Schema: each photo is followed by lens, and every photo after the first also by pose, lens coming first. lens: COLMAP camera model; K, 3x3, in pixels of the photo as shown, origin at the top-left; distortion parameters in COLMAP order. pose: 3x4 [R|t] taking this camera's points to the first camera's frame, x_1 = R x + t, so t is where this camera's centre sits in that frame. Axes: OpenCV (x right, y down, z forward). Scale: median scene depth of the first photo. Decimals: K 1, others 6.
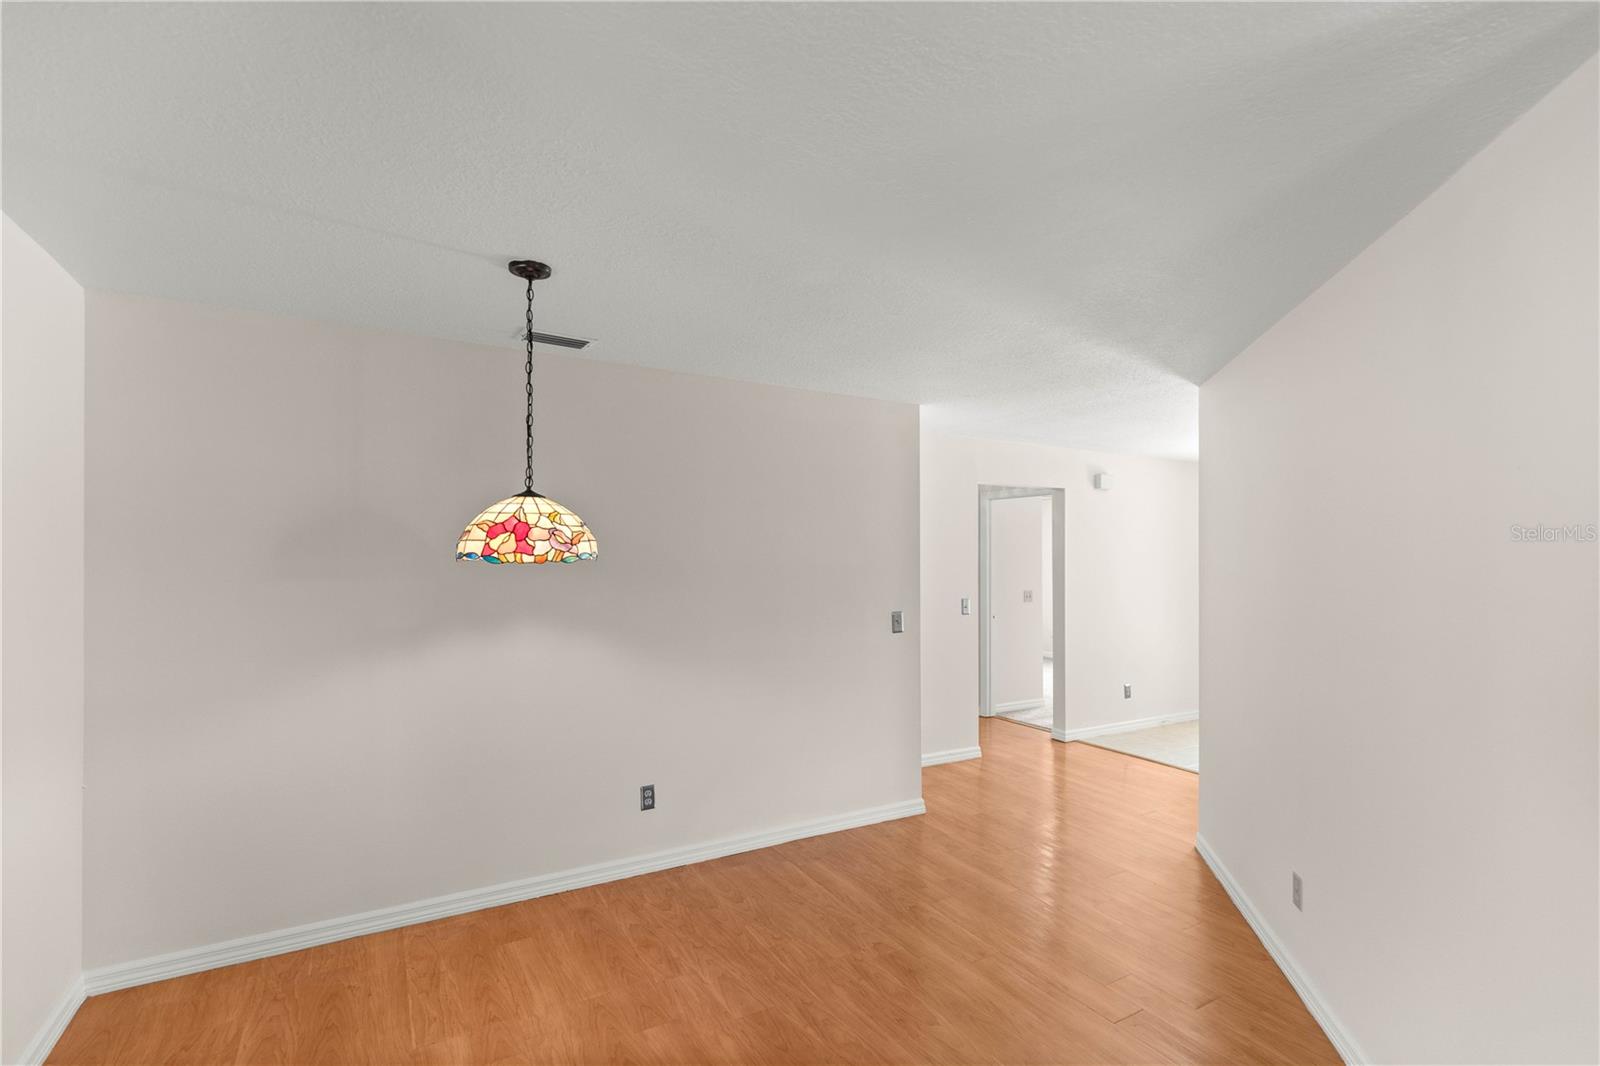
lens RADIAL K [[728.7, 0, 800.6], [0, 728.7, 550.8], [0, 0, 1]] dist [0.011382, 0.000114]
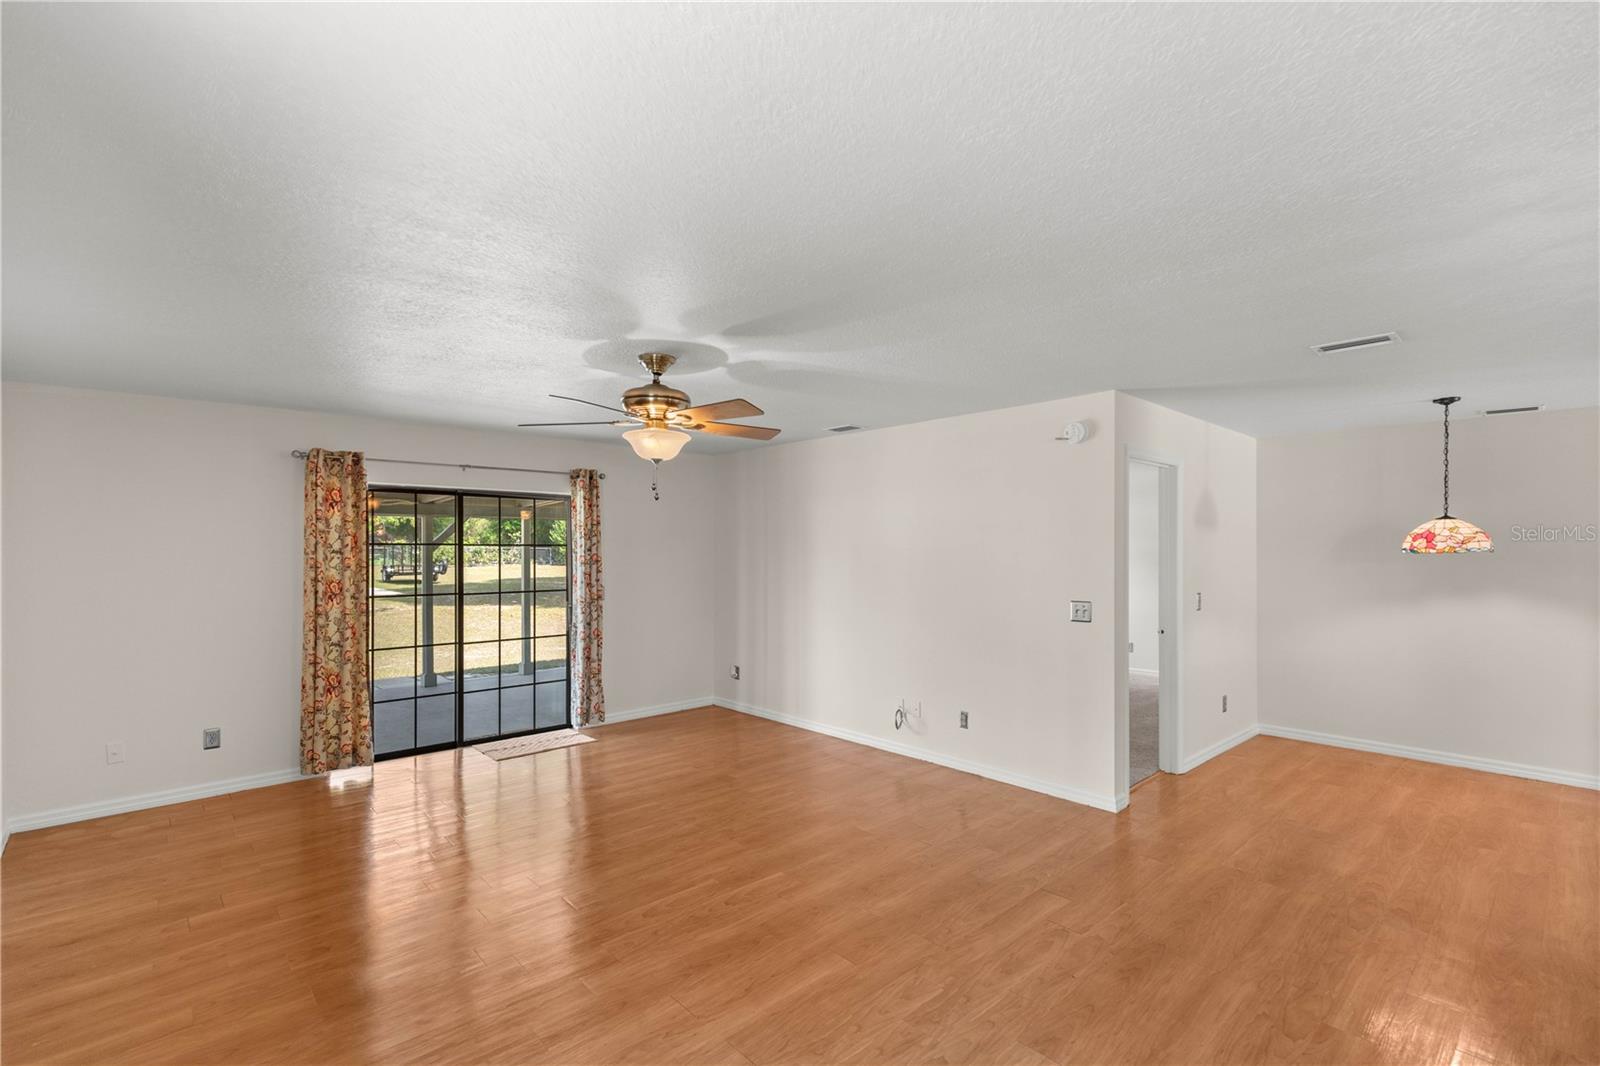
lens RADIAL K [[728.7, 0, 800.6], [0, 728.7, 550.8], [0, 0, 1]] dist [0.011382, 0.000114]
pose [[0.222592, -0.004645, -0.974901, 1.143930], [0.004982, 0.999981, -0.003627, 0.008433], [0.974899, -0.004050, 0.222611, -1.092536]]
